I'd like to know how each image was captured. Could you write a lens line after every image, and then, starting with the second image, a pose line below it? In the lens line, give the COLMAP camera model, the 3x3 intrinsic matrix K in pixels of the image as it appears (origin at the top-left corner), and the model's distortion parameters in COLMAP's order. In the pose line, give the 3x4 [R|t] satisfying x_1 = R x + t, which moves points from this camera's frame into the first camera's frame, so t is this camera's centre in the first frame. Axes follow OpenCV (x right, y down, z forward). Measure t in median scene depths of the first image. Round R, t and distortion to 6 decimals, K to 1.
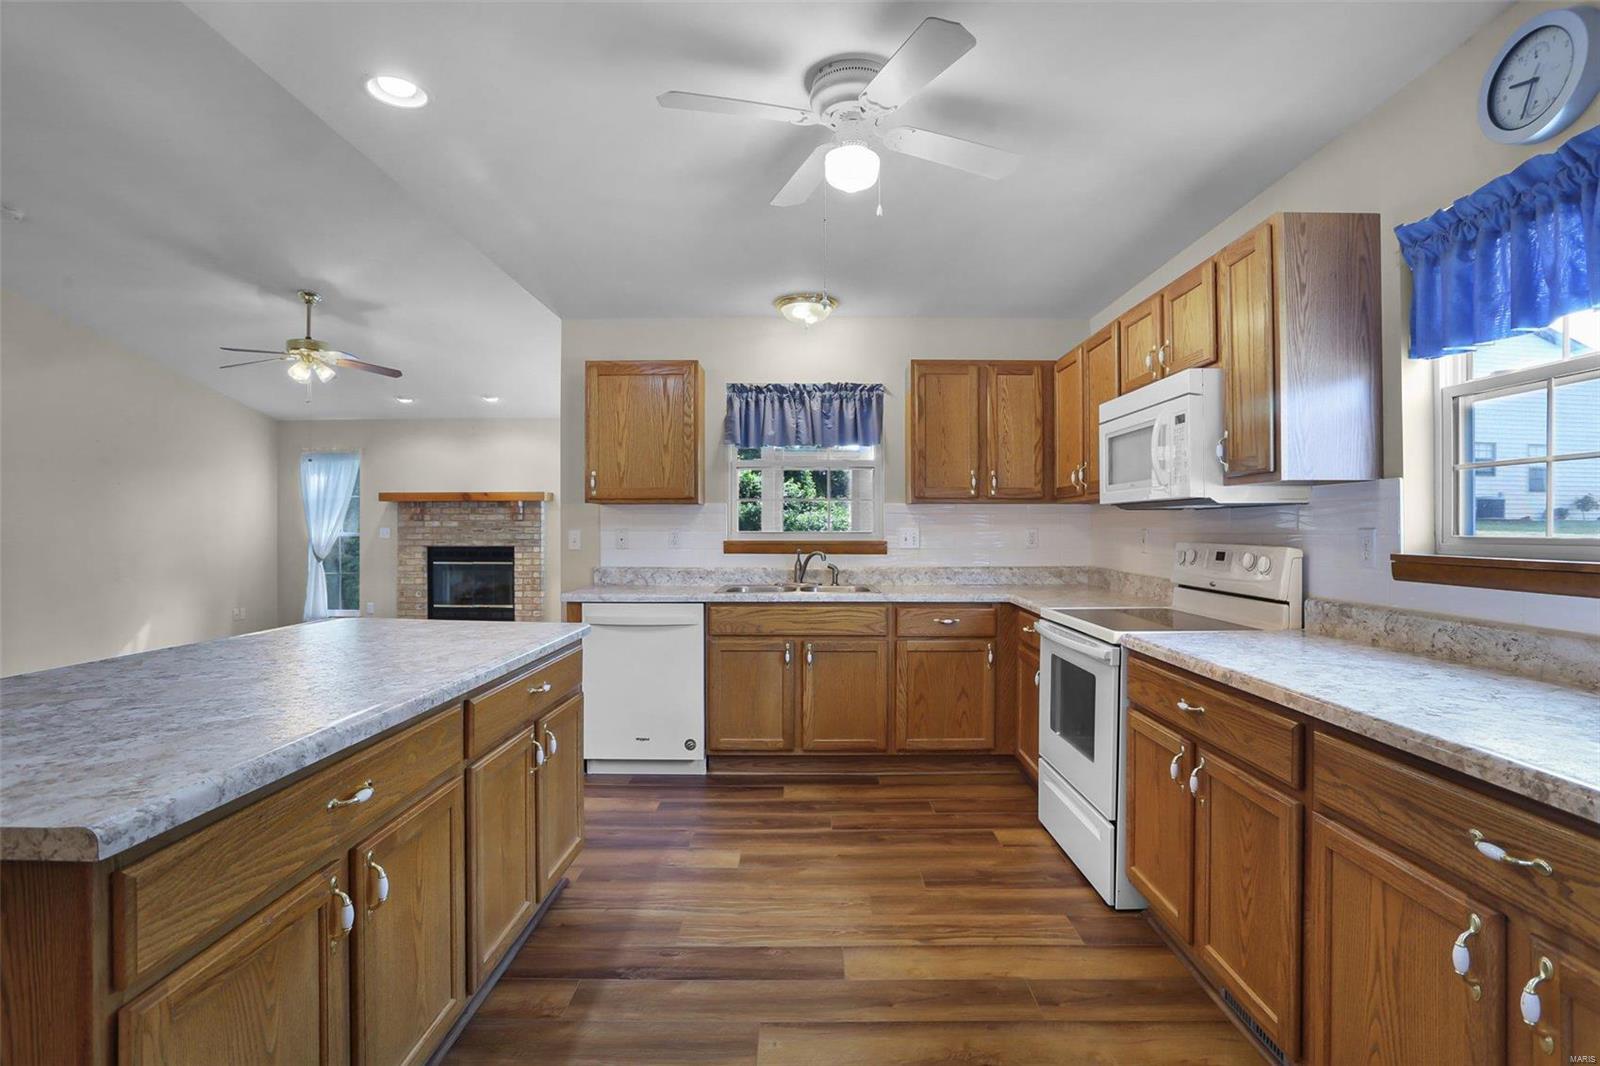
lens RADIAL K [[777.9, 0, 804.1], [0, 777.9, 536.4], [0, 0, 1]] dist [-0.077985, 0.032316]
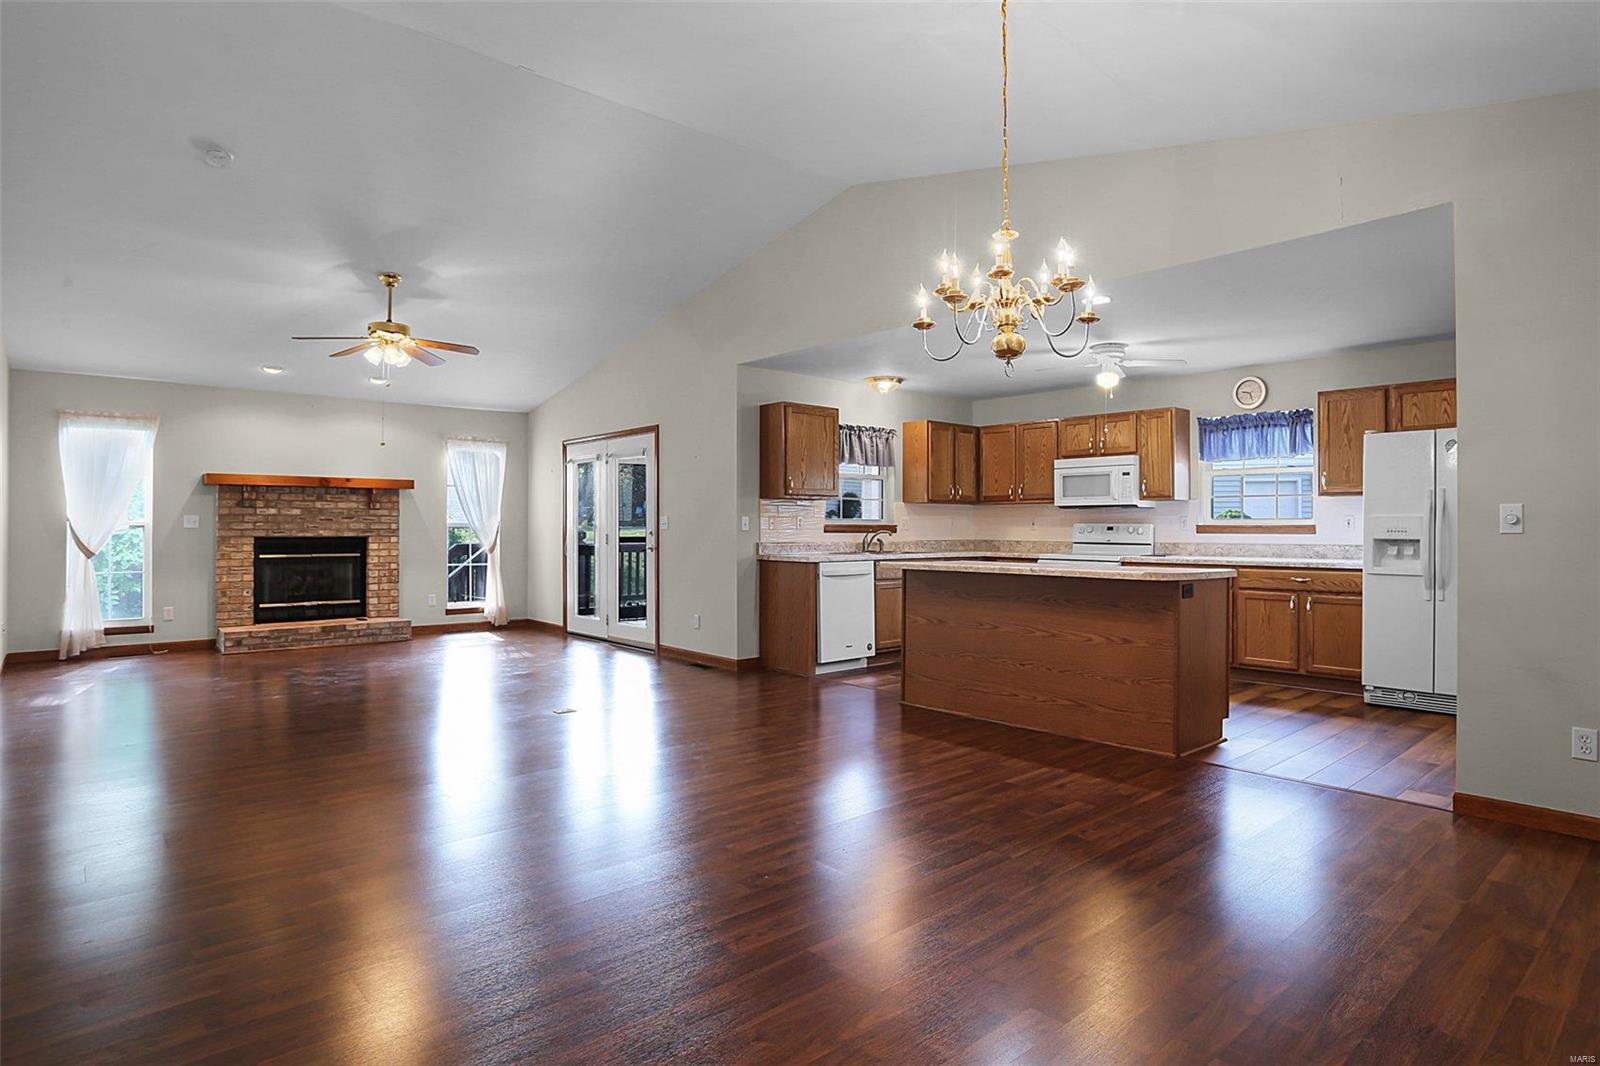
lens RADIAL K [[875.3, 0, 800.0], [0, 875.3, 533.0], [0, 0, 1]] dist [-0.079852, 0.052120]
pose [[0.746215, -0.003254, 0.665697, -0.721649], [0.005438, 0.999984, -0.001208, 0.013615], [-0.665683, 0.004521, 0.746221, -0.140761]]
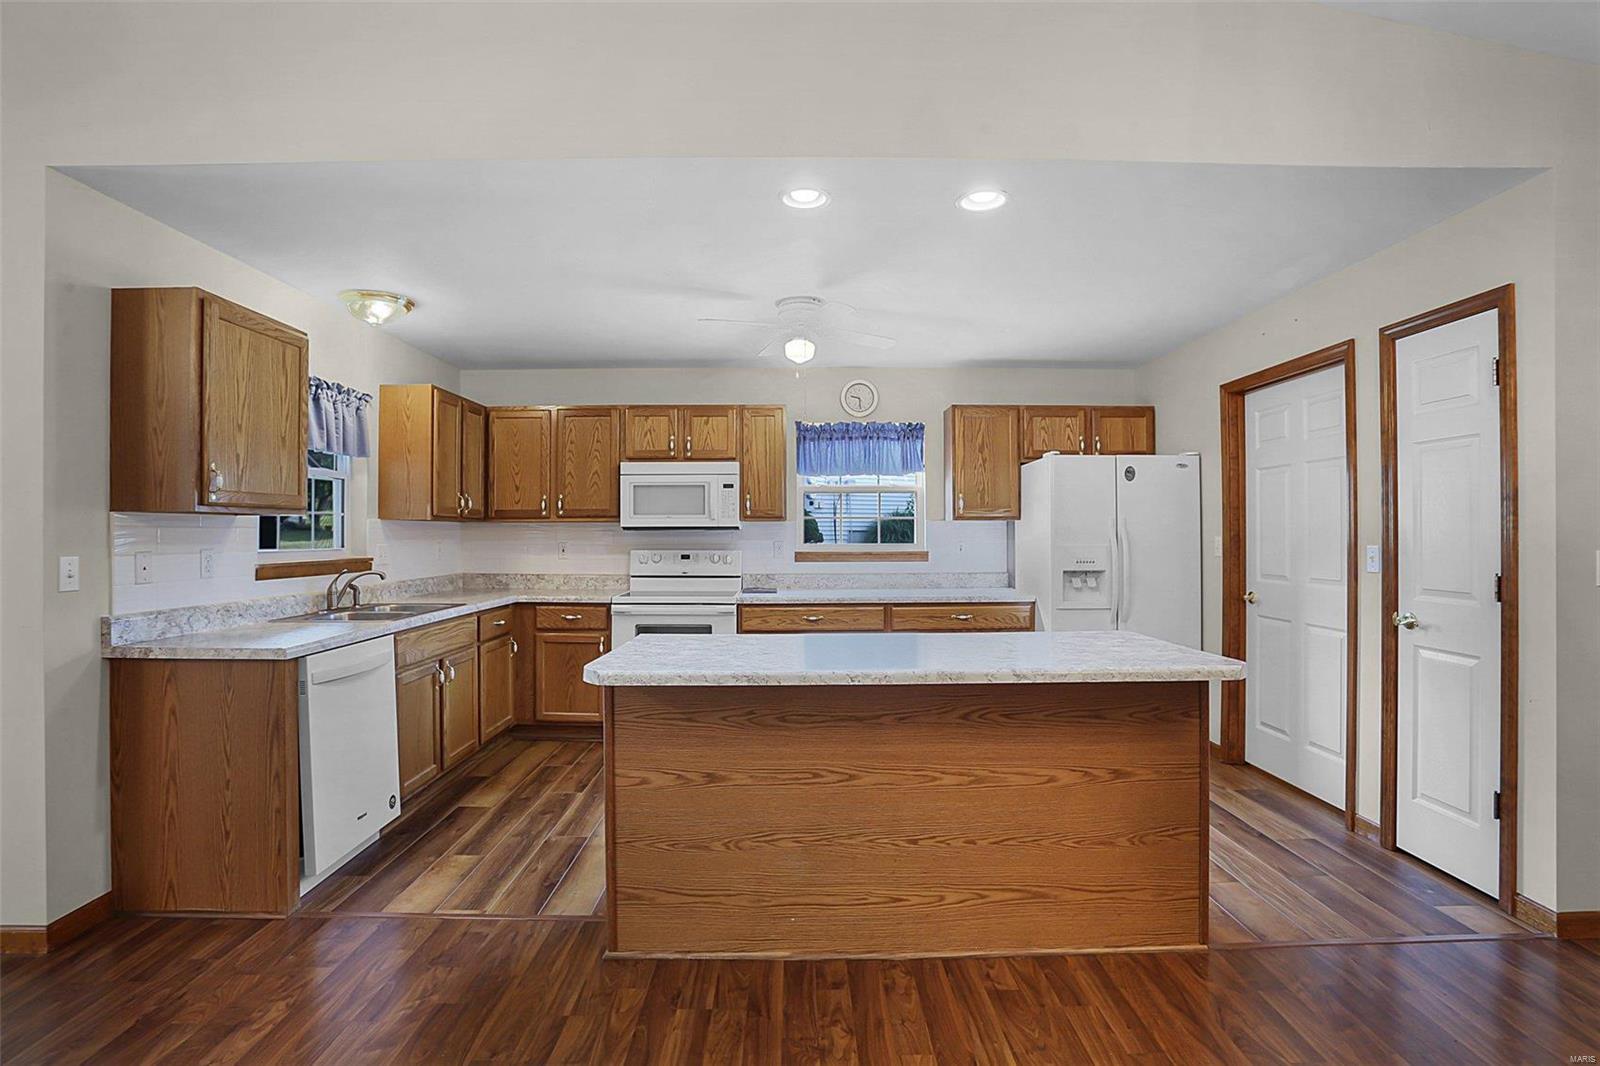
lens RADIAL K [[777.9, 0, 804.1], [0, 777.9, 536.4], [0, 0, 1]] dist [-0.077985, 0.032316]
pose [[-0.018302, -0.004841, 0.999821, -0.477131], [0.011880, 0.999917, 0.005059, -0.010556], [-0.999762, 0.011970, -0.018243, 0.268924]]
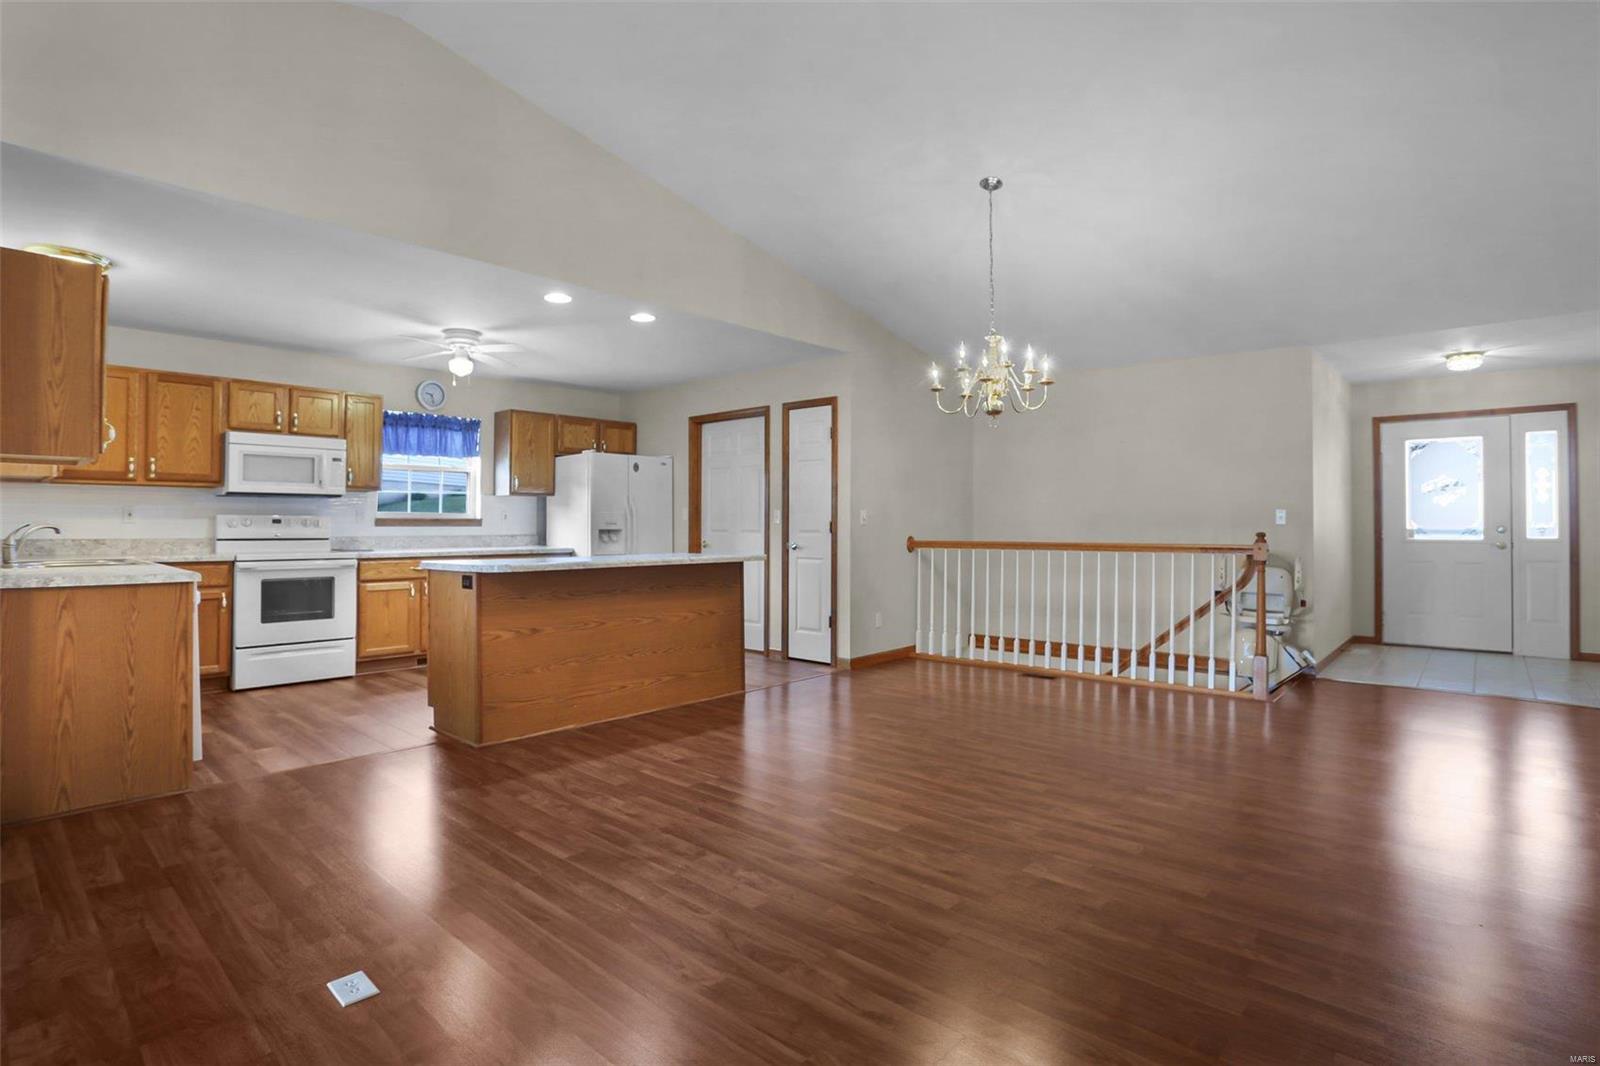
lens RADIAL K [[777.9, 0, 804.1], [0, 777.9, 536.4], [0, 0, 1]] dist [-0.077985, 0.032316]
pose [[-0.747929, -0.013428, 0.663643, -0.657316], [0.003399, 0.999705, 0.024058, 0.008043], [-0.663770, 0.020249, -0.747663, 0.563766]]
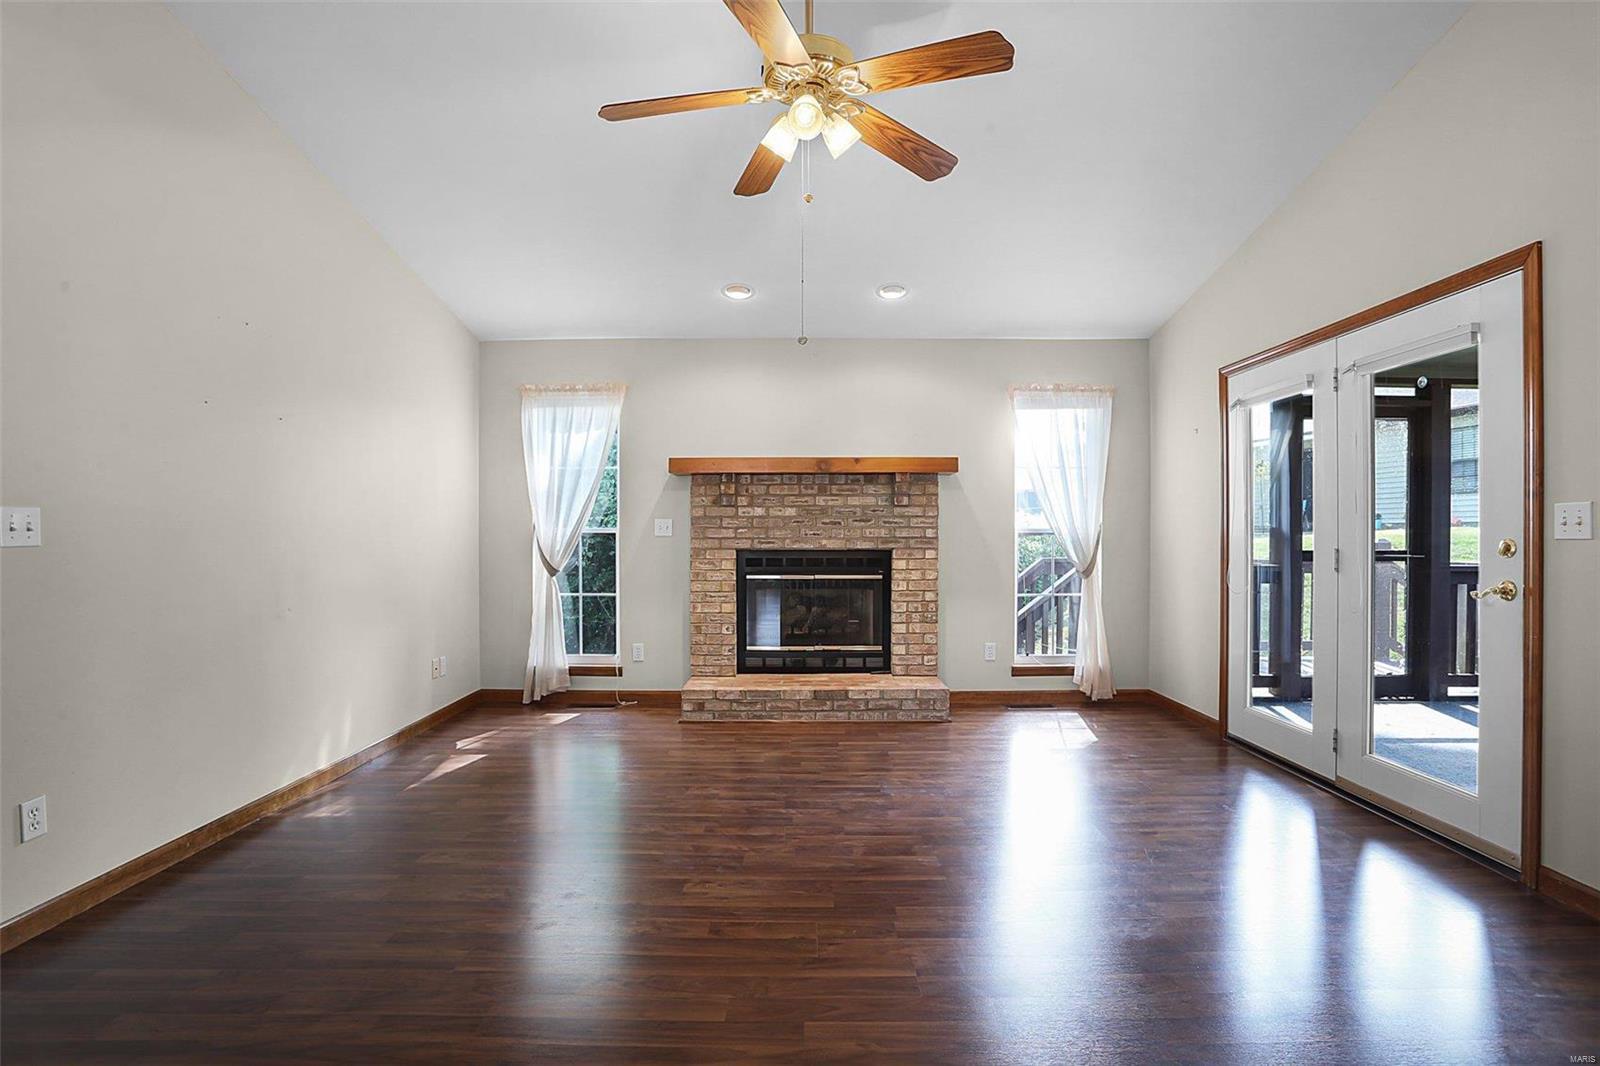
lens RADIAL K [[777.9, 0, 804.1], [0, 777.9, 536.4], [0, 0, 1]] dist [-0.077985, 0.032316]
pose [[0.999930, -0.001172, 0.011786, -0.478783], [0.001270, 0.999965, -0.008298, 0.008458], [-0.011776, 0.008313, 0.999896, 0.415982]]
